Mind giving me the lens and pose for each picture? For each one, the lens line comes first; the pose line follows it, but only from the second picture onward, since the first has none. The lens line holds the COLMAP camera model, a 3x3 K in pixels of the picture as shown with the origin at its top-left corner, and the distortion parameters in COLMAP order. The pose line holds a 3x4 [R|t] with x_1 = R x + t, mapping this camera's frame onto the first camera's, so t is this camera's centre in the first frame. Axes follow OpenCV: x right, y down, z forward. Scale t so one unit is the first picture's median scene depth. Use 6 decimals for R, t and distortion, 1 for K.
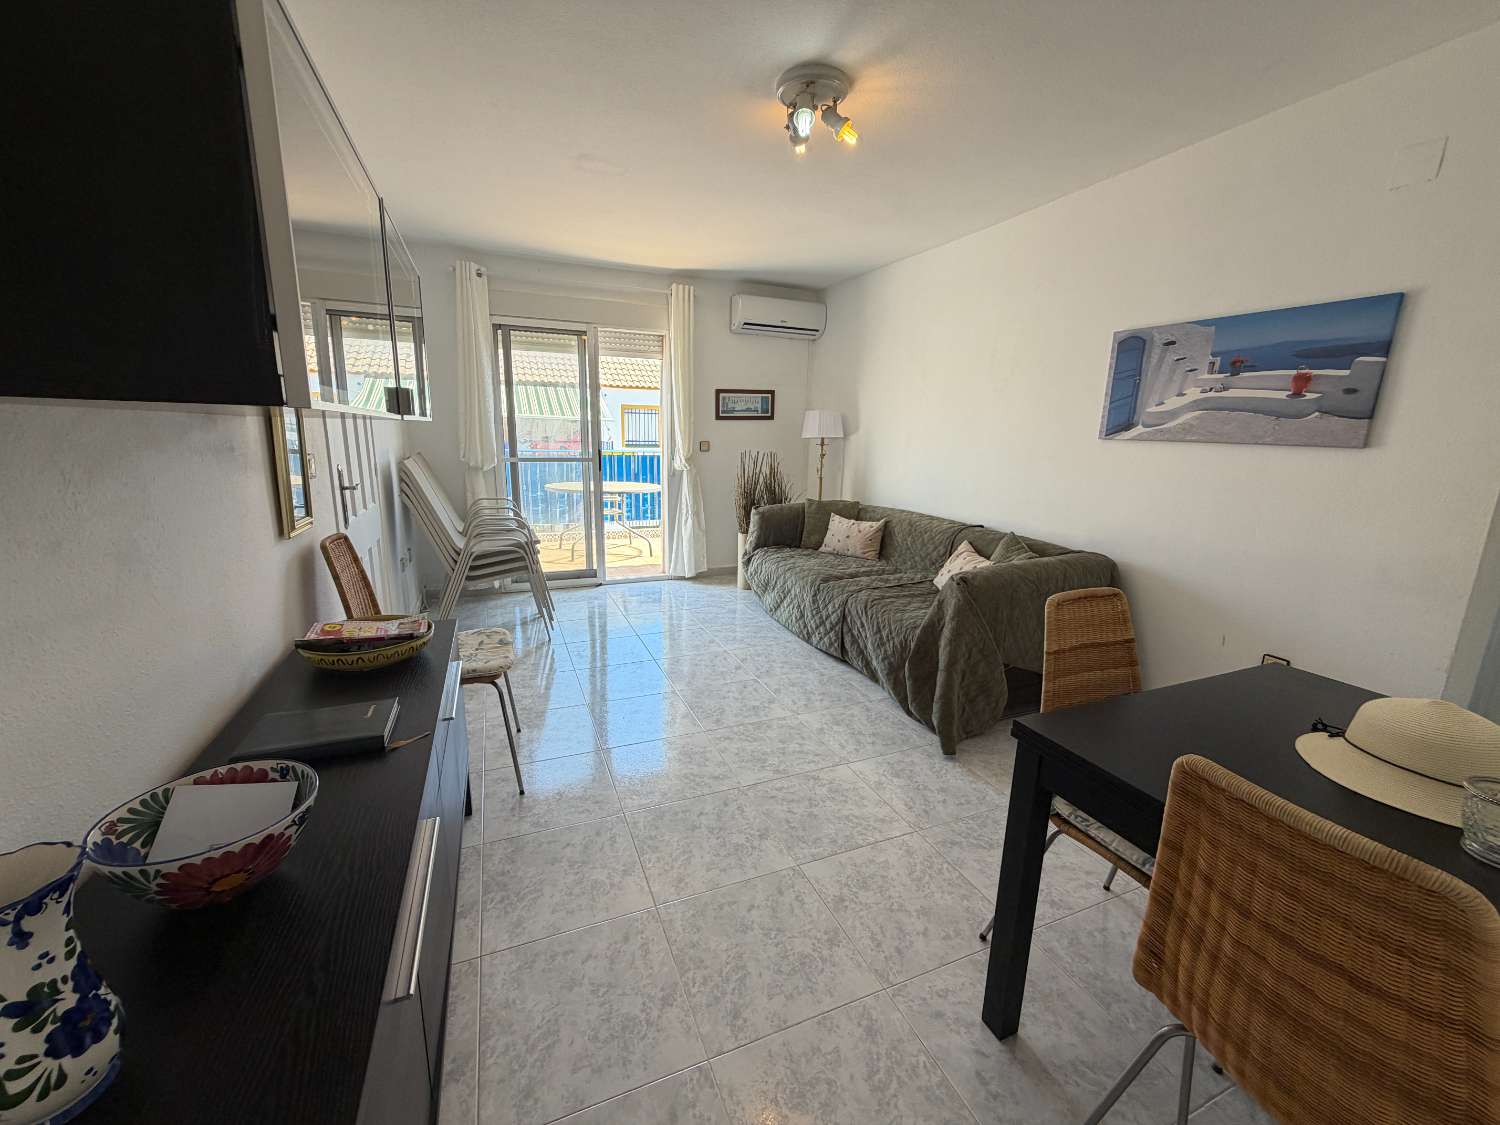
lens RADIAL K [[617.7, 0, 749.6], [0, 617.7, 571.5], [0, 0, 1]] dist [0.000598, 0.000108]
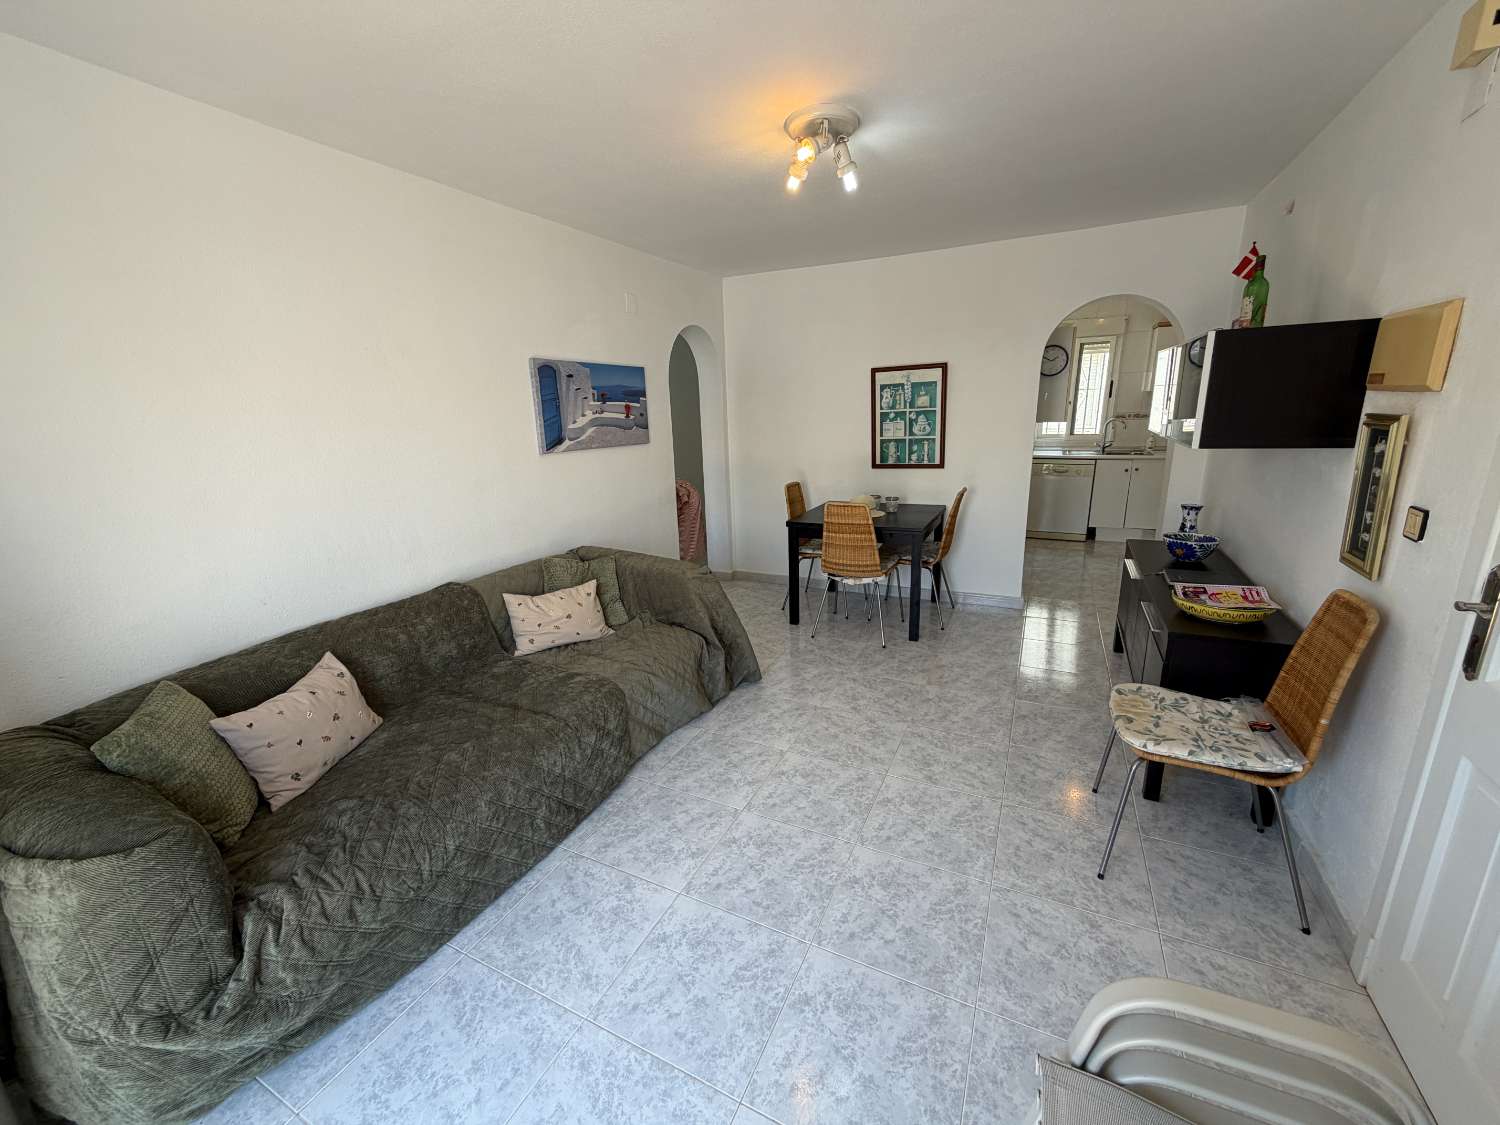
lens RADIAL K [[617.7, 0, 749.6], [0, 617.7, 571.5], [0, 0, 1]] dist [0.000598, 0.000108]
pose [[-0.669723, -0.183325, 0.719627, -0.589299], [0.193347, 0.892583, 0.407324, -0.464783], [-0.717000, 0.411932, -0.562338, 1.651649]]
